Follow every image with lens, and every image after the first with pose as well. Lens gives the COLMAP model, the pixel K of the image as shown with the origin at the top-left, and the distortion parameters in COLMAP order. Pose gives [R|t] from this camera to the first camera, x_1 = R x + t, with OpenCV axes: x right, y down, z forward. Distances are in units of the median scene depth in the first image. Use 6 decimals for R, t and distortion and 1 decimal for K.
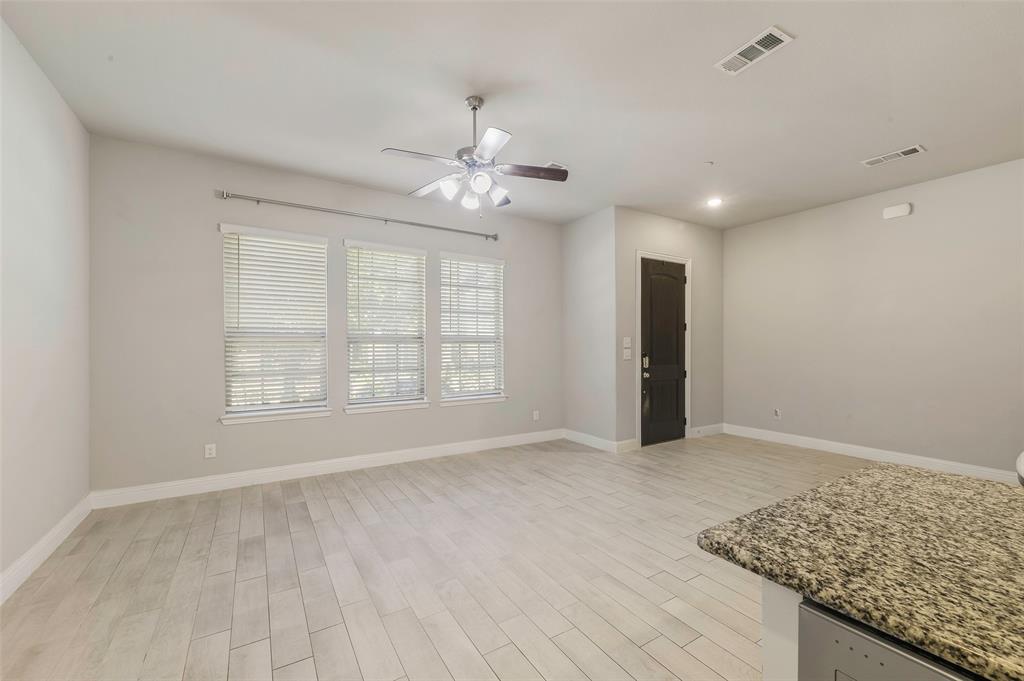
lens RADIAL K [[411.8, 0, 510.7], [0, 411.8, 347.9], [0, 0, 1]] dist [-0.000817, -0.000150]
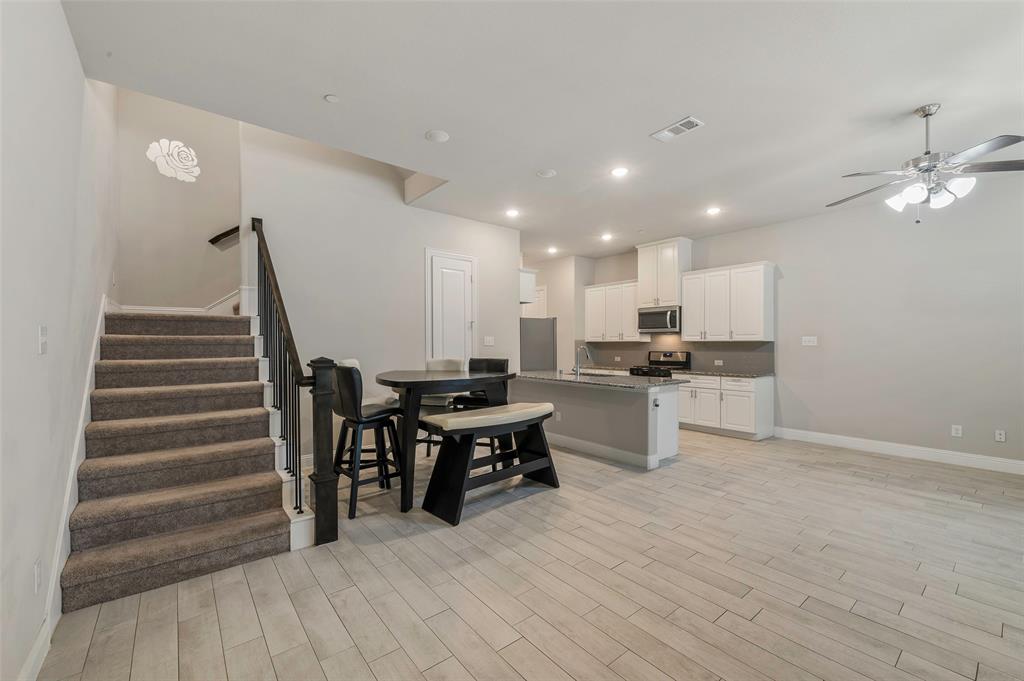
lens RADIAL K [[411.8, 0, 514.0], [0, 411.8, 343.5], [0, 0, 1]] dist [-0.000817, -0.000150]
pose [[-0.991846, 0.007371, -0.127228, 1.000238], [0.006726, 0.999962, 0.005493, -0.018931], [0.127264, 0.004592, -0.991858, 1.766611]]
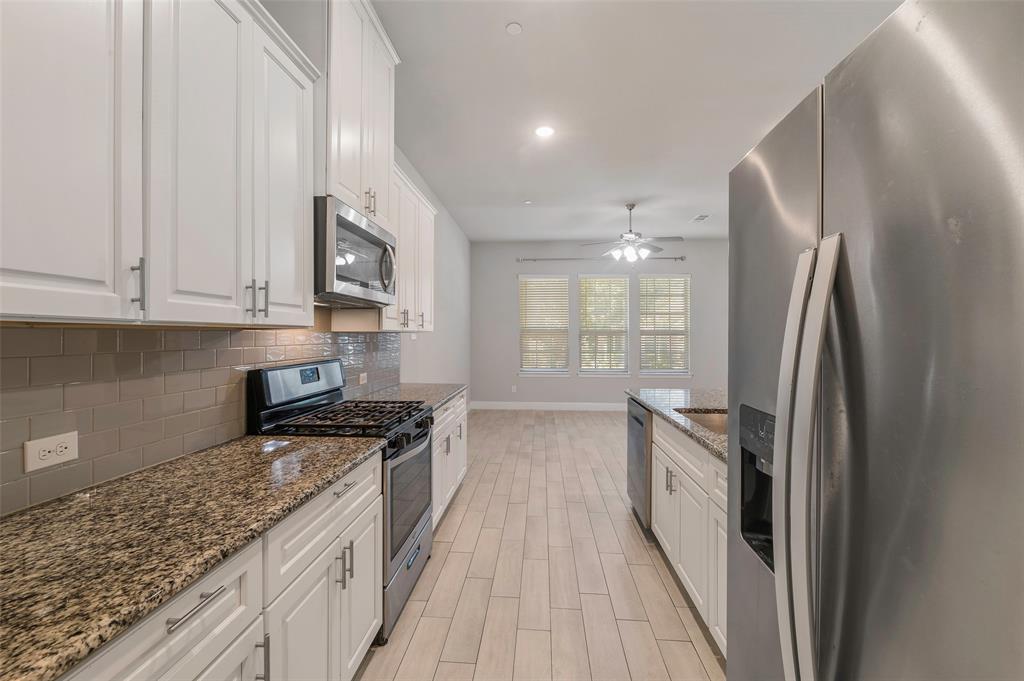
lens RADIAL K [[411.8, 0, 512.2], [0, 411.8, 338.8], [0, 0, 1]] dist [-0.000817, -0.000150]
pose [[0.807894, 0.004775, -0.589309, 0.521182], [-0.007995, 0.999964, -0.002859, 0.014127], [0.589274, 0.007021, 0.807903, -0.737169]]
